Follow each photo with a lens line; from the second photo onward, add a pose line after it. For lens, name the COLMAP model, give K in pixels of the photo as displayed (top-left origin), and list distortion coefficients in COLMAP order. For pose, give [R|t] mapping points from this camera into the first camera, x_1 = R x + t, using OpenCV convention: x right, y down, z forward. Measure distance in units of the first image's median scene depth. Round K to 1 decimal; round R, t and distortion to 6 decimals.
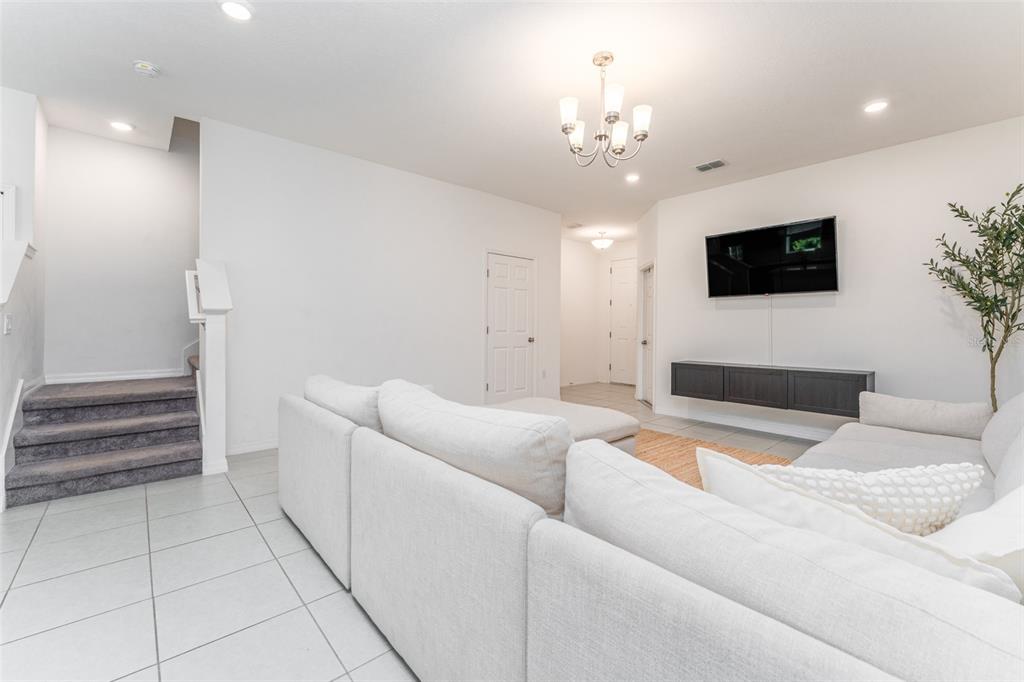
lens RADIAL K [[428.5, 0, 508.1], [0, 428.5, 323.8], [0, 0, 1]] dist [0.000117, 0.000011]
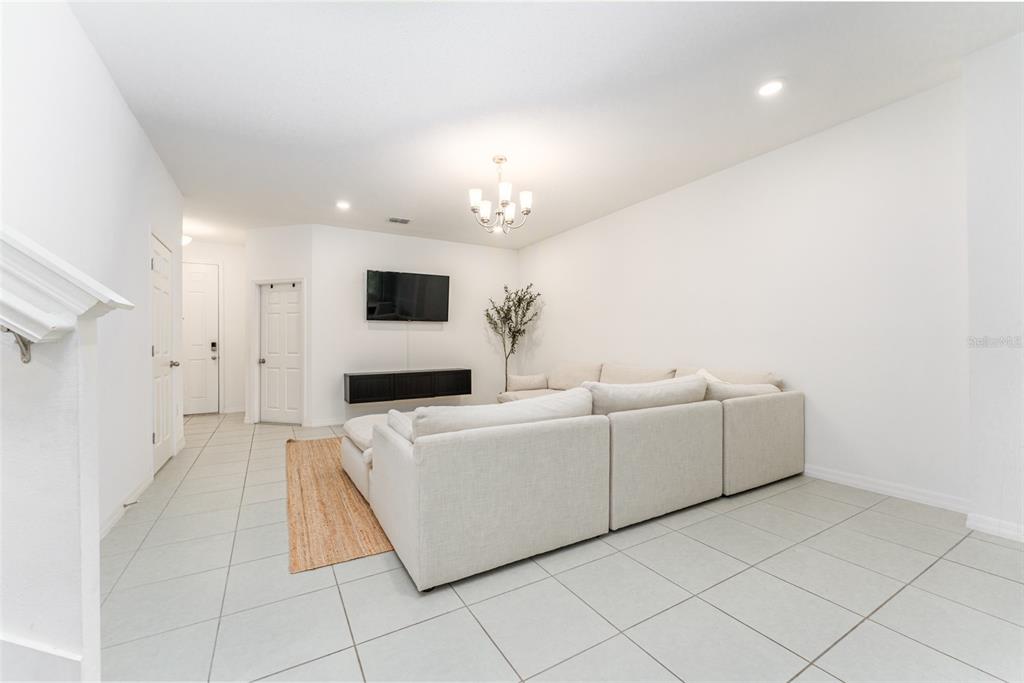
lens RADIAL K [[413.0, 0, 508.8], [0, 413.0, 345.4], [0, 0, 1]] dist [-0.000100, -0.000063]
pose [[0.192832, -0.011176, 0.981168, -0.757091], [-0.001631, 0.999930, 0.011711, -0.003431], [-0.981231, -0.003859, 0.192800, 0.462753]]
